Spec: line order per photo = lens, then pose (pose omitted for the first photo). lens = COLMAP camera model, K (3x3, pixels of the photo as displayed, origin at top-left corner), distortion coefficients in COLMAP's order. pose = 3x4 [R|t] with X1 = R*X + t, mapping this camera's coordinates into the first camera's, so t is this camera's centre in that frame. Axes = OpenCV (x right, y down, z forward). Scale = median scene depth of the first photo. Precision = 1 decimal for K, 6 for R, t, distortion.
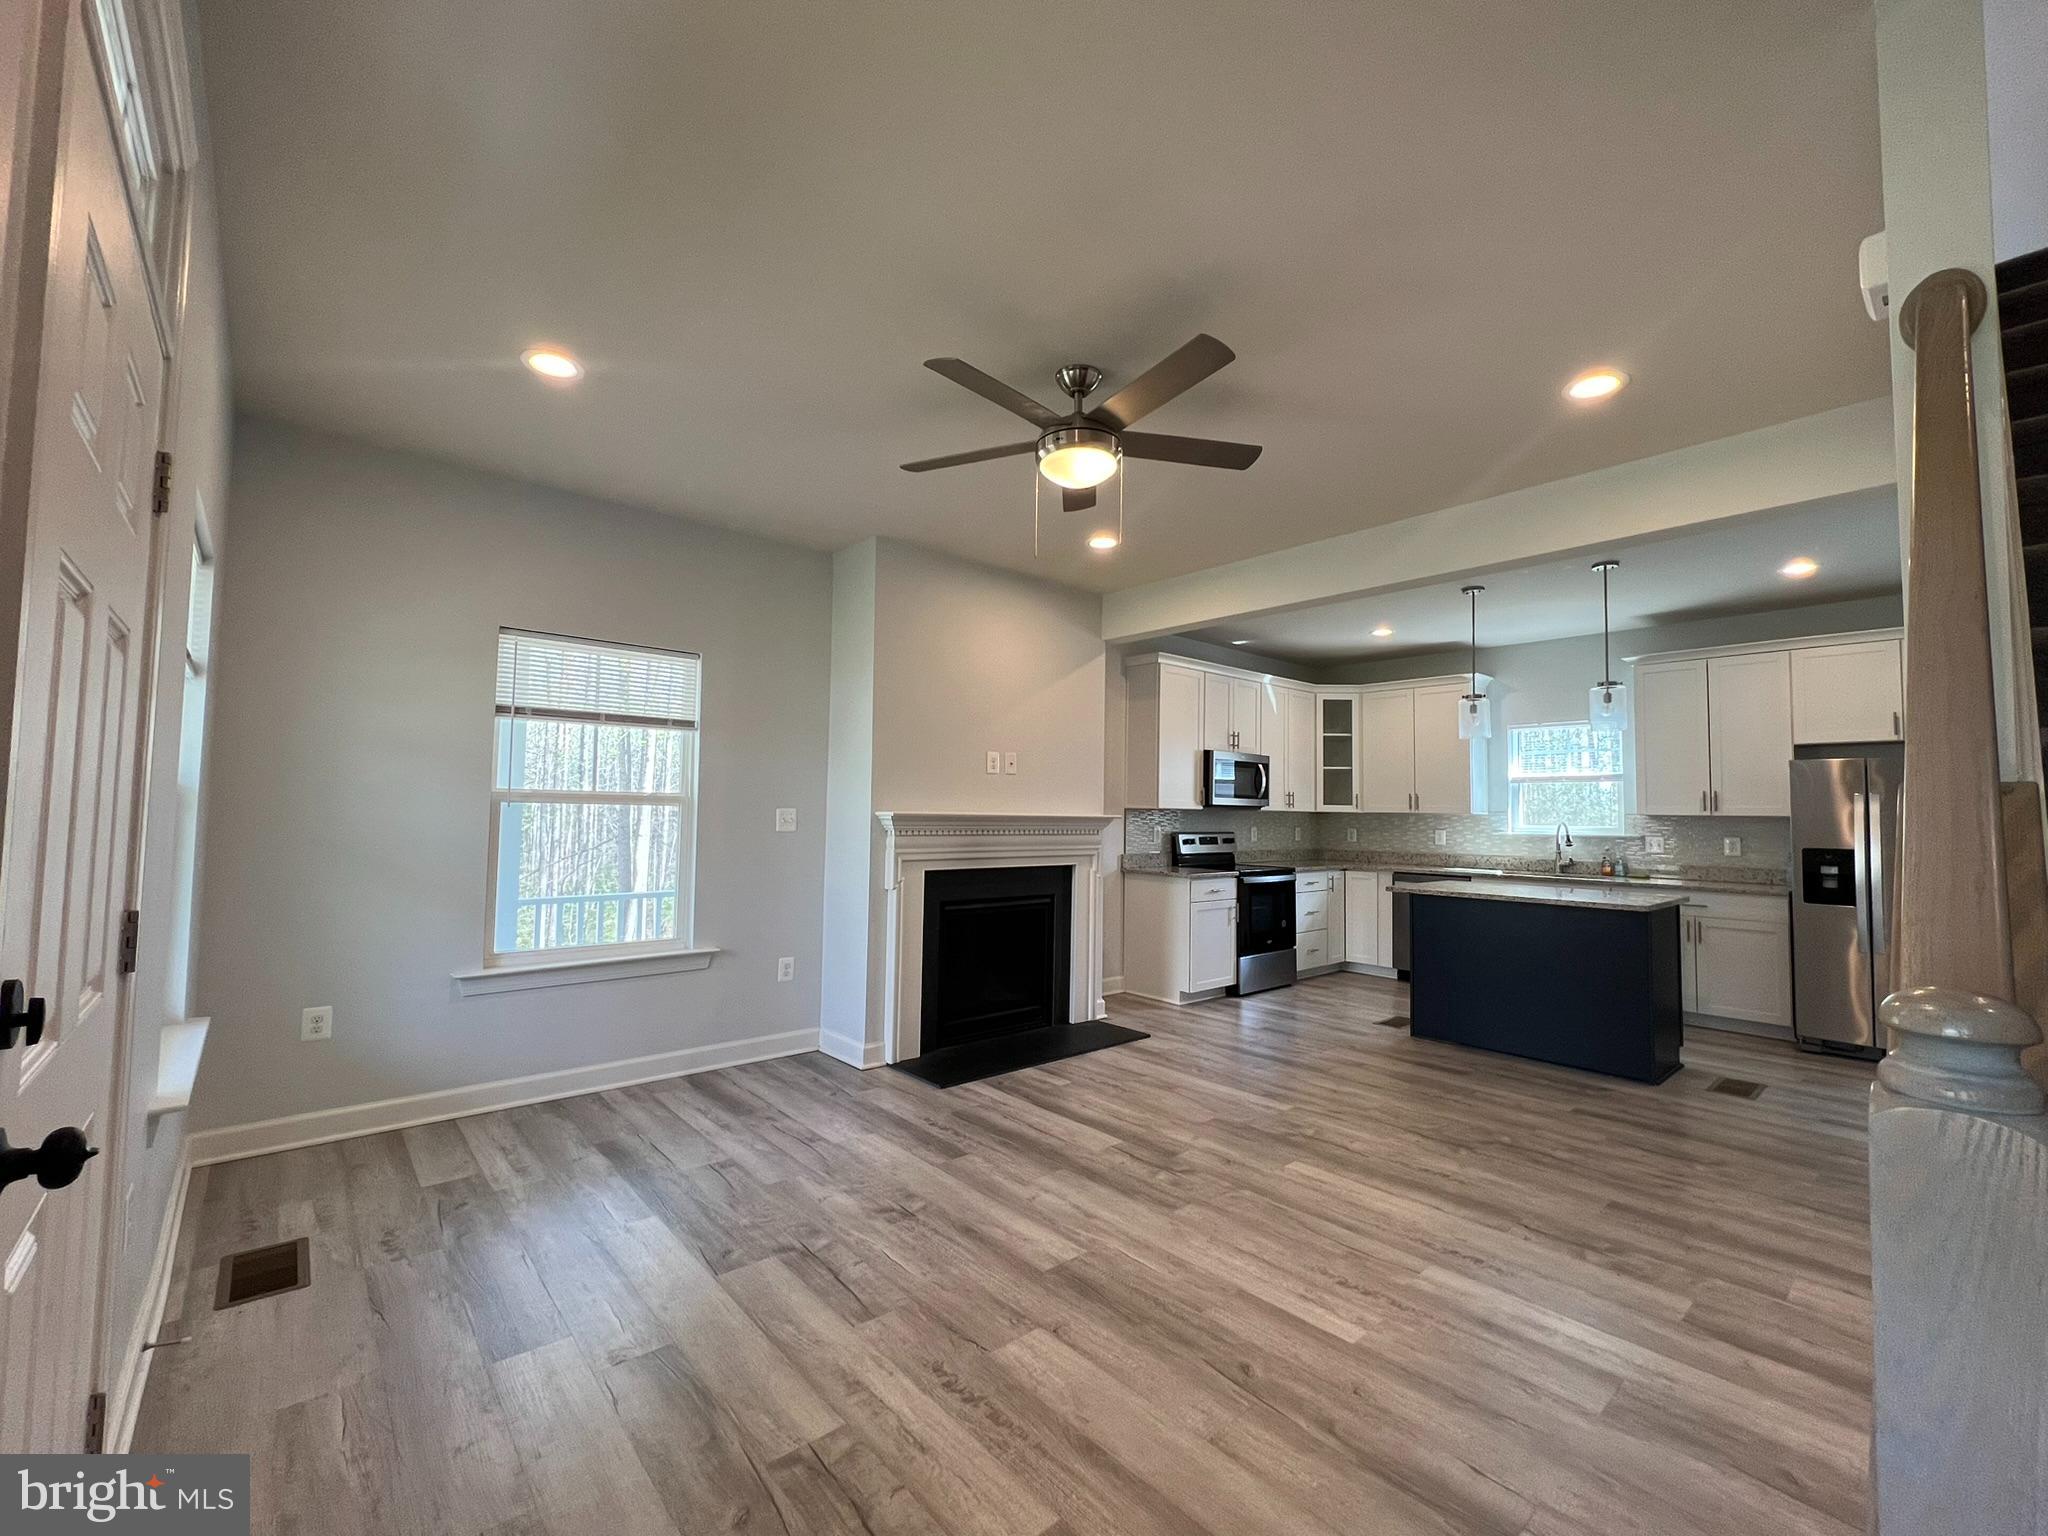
lens RADIAL K [[848.6, 0, 1024.0], [0, 848.6, 768.0], [0, 0, 1]] dist [-0.002771, -0.000091]
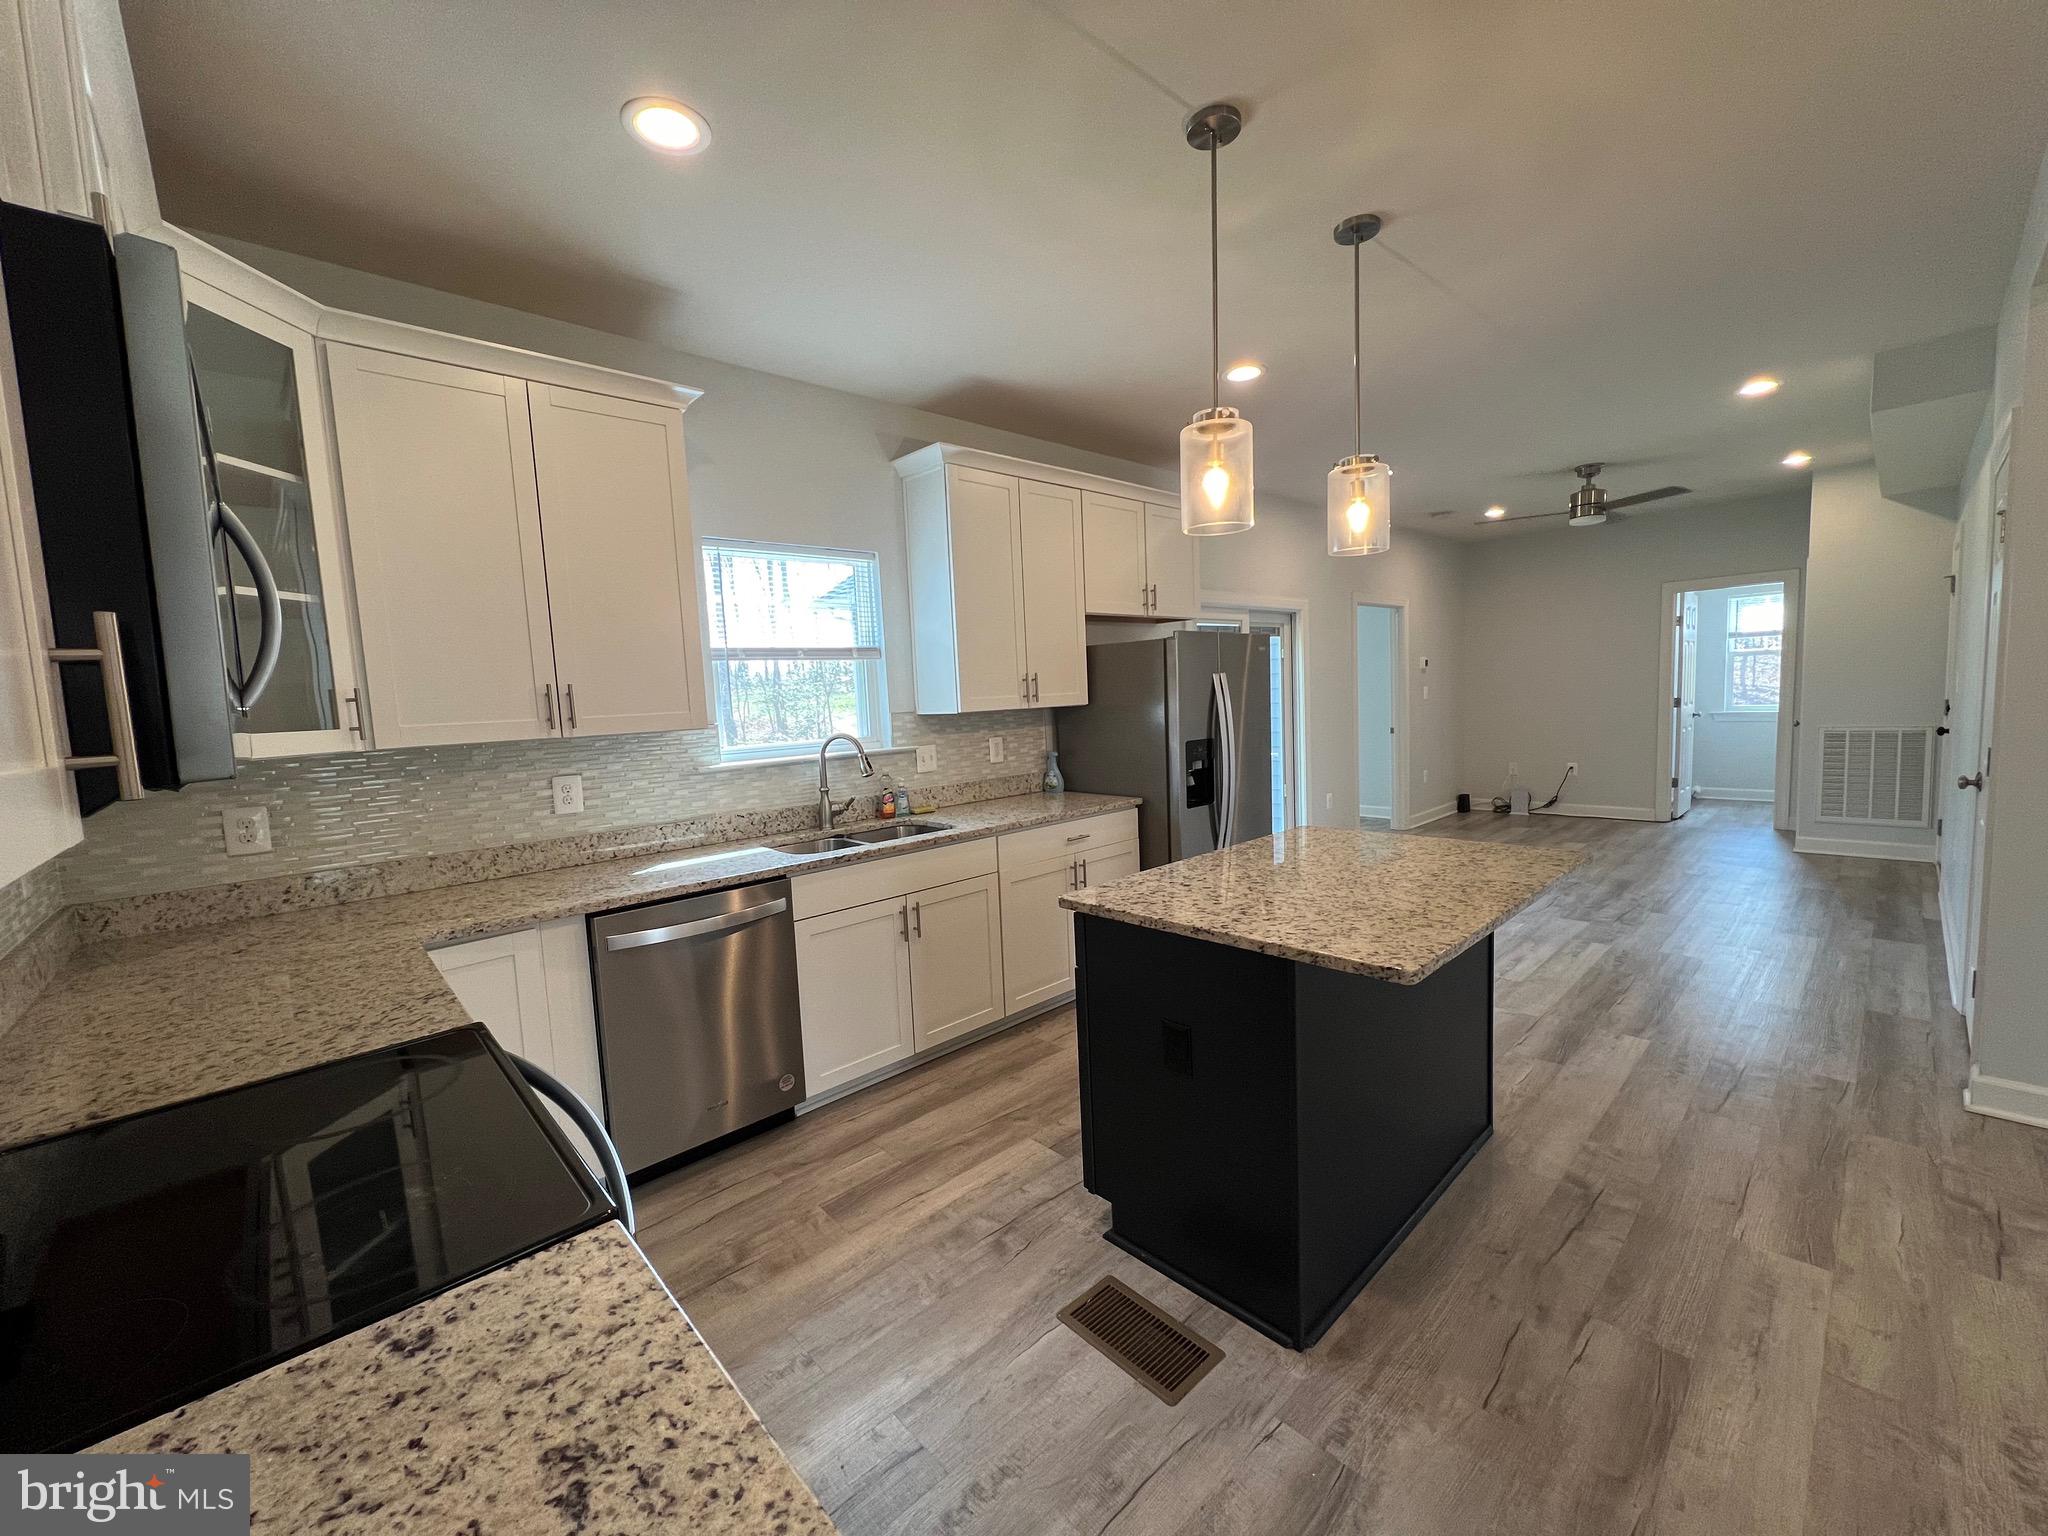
lens RADIAL K [[814.4, 0, 1026.5], [0, 814.4, 768.8], [0, 0, 1]] dist [-0.001528, 0.000527]
pose [[-0.028360, -0.106333, 0.993926, 0.182743], [-0.009098, 0.994312, 0.106115, 0.047393], [-0.999556, -0.006034, -0.029166, 1.416810]]
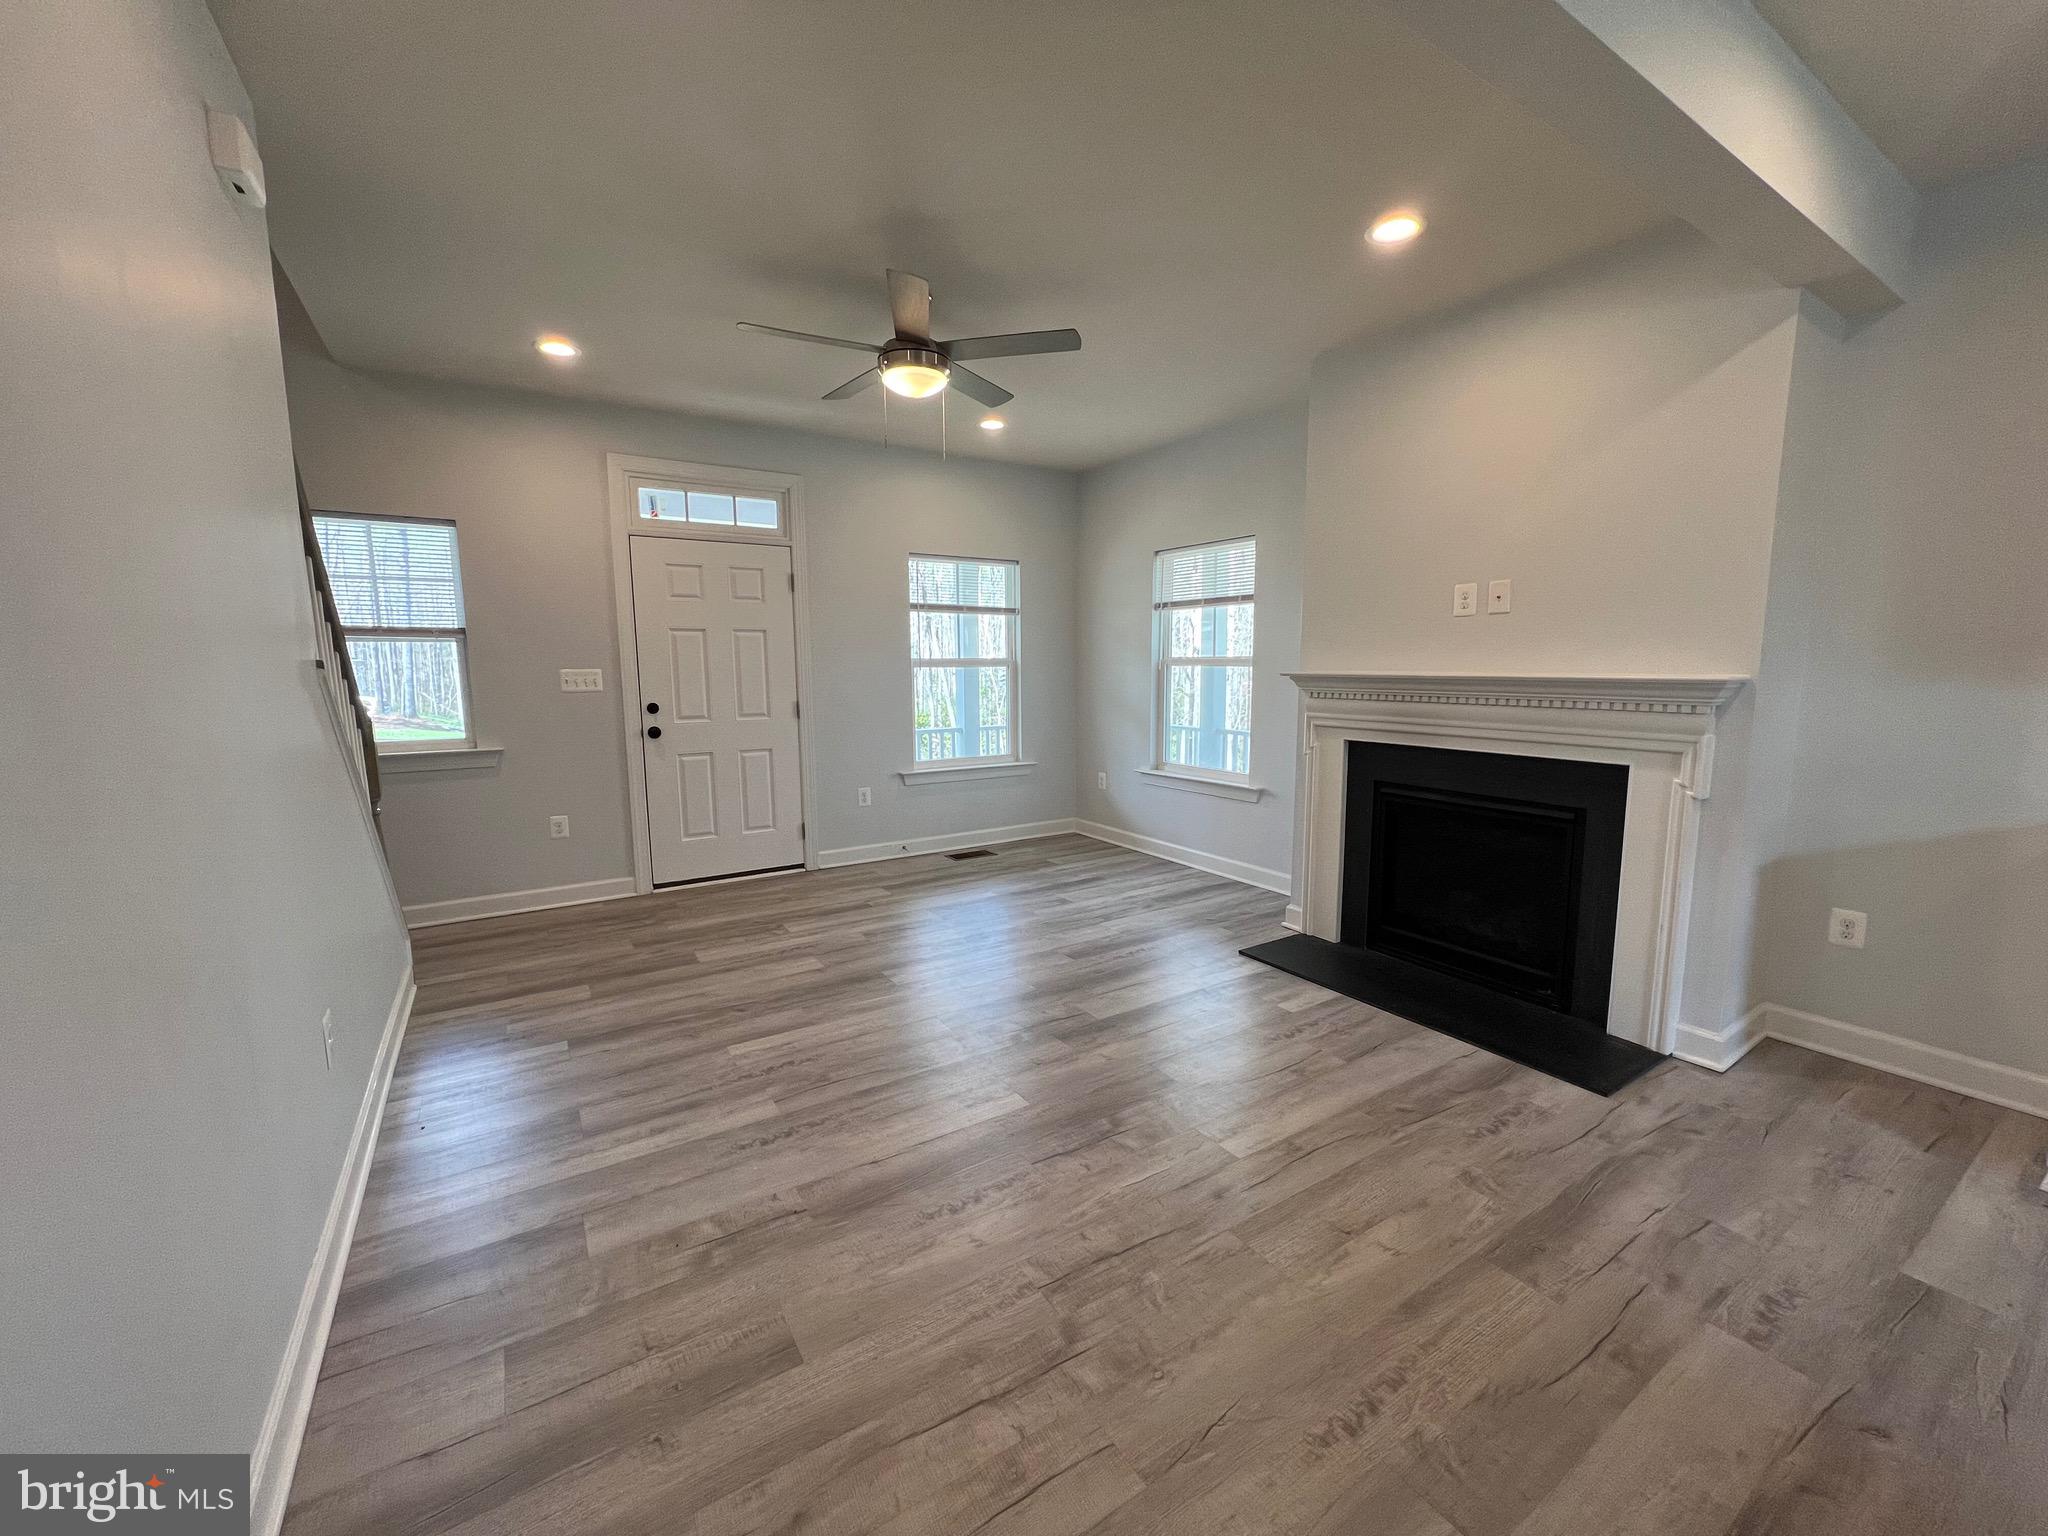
lens RADIAL K [[814.4, 0, 1026.5], [0, 814.4, 768.8], [0, 0, 1]] dist [-0.001528, 0.000527]
pose [[-0.151306, 0.117166, -0.981519, 0.833640], [0.057760, 0.992302, 0.109549, 0.044991], [0.986798, -0.040117, -0.156909, 0.897011]]
